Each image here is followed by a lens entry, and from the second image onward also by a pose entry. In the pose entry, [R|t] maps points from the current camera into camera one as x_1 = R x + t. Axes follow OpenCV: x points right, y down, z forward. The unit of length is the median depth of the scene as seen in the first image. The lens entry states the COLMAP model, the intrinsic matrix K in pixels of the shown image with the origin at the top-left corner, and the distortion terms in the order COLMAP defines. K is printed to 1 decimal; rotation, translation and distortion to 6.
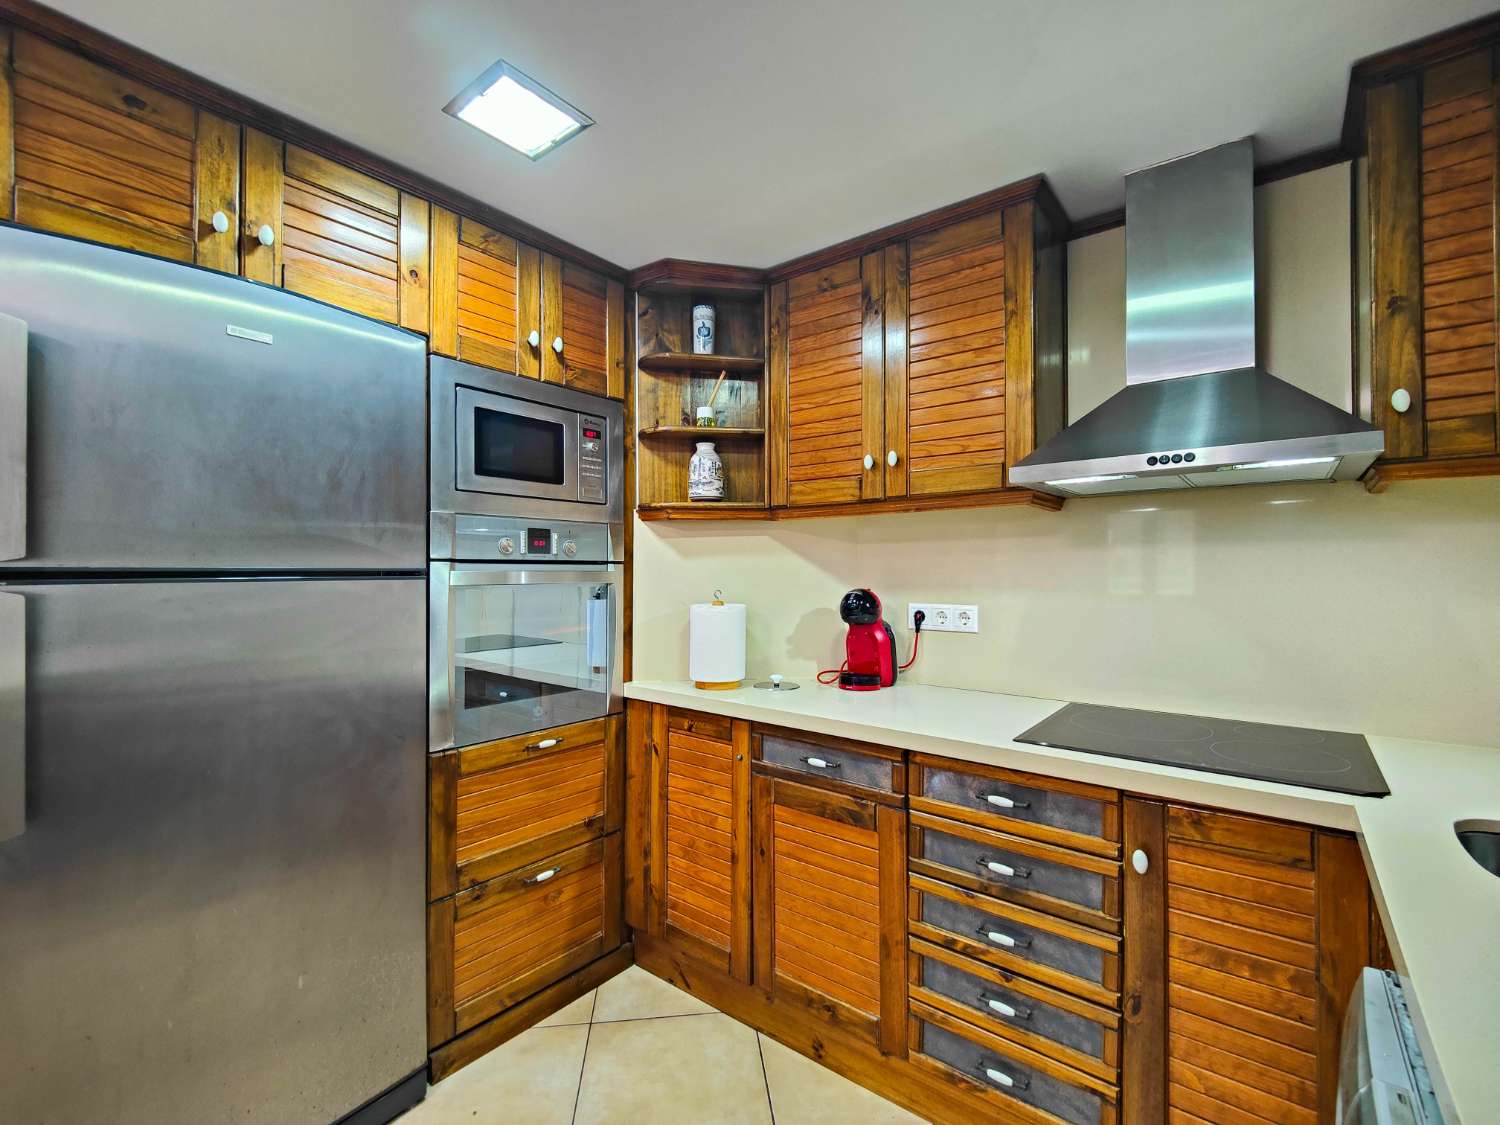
lens RADIAL K [[661.3, 0, 758.0], [0, 661.3, 568.7], [0, 0, 1]] dist [0.015791, -0.014055]
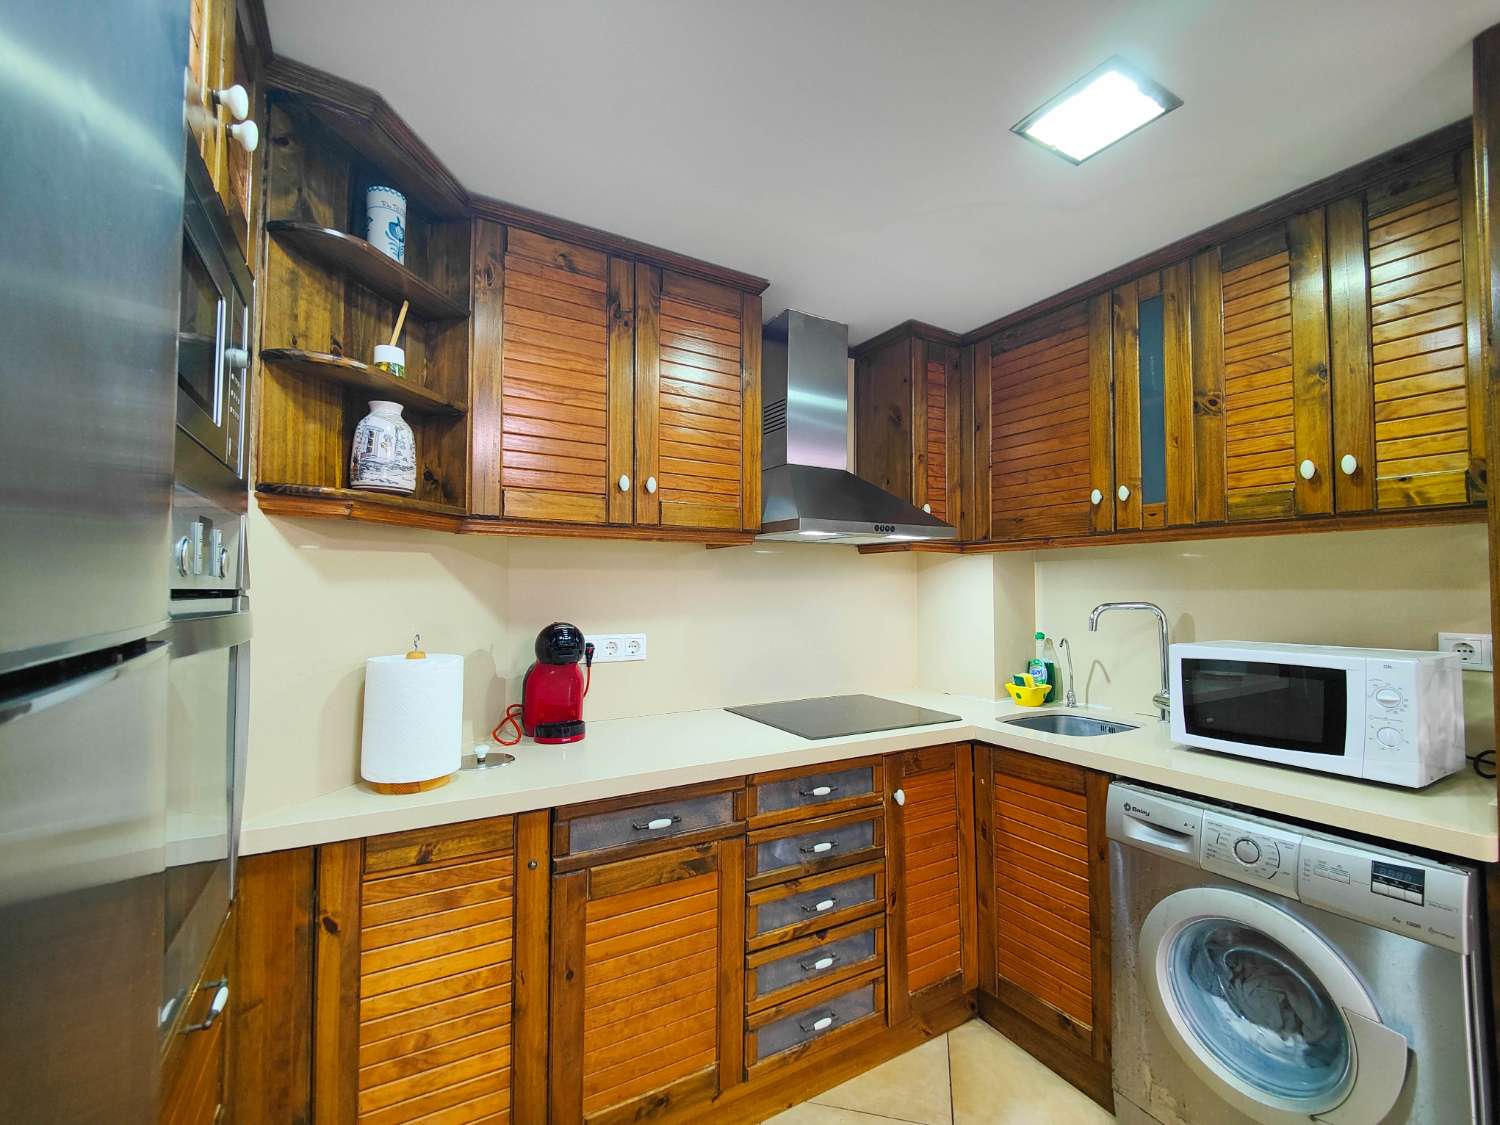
lens RADIAL K [[646.8, 0, 762.4], [0, 646.8, 567.0], [0, 0, 1]] dist [0.026063, -0.025490]
pose [[0.360757, 0.033528, 0.932057, -0.619316], [-0.005474, 0.999413, -0.033832, -0.016578], [-0.932644, 0.007103, 0.360728, 0.516349]]
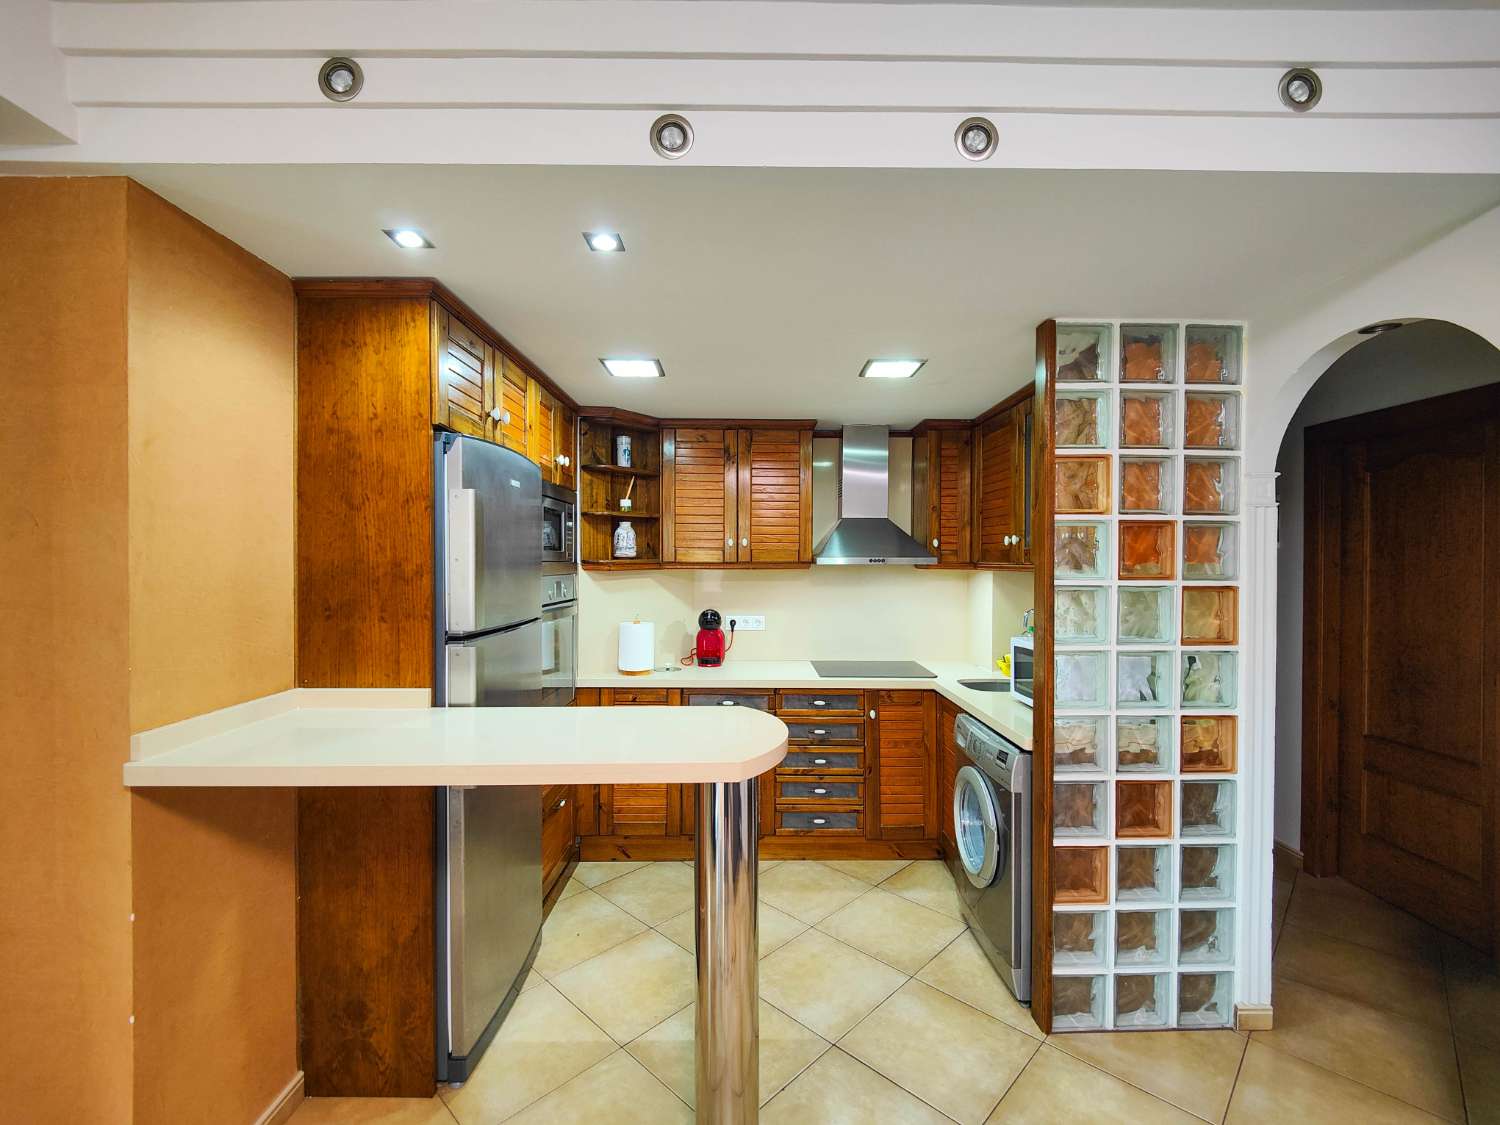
lens RADIAL K [[649.2, 0, 759.8], [0, 649.2, 569.7], [0, 0, 1]] dist [0.024277, -0.019777]
pose [[0.776826, -0.005182, 0.629693, -0.953950], [-0.005670, 0.999868, 0.015223, -0.117750], [-0.629689, -0.015396, 0.776695, -0.490403]]
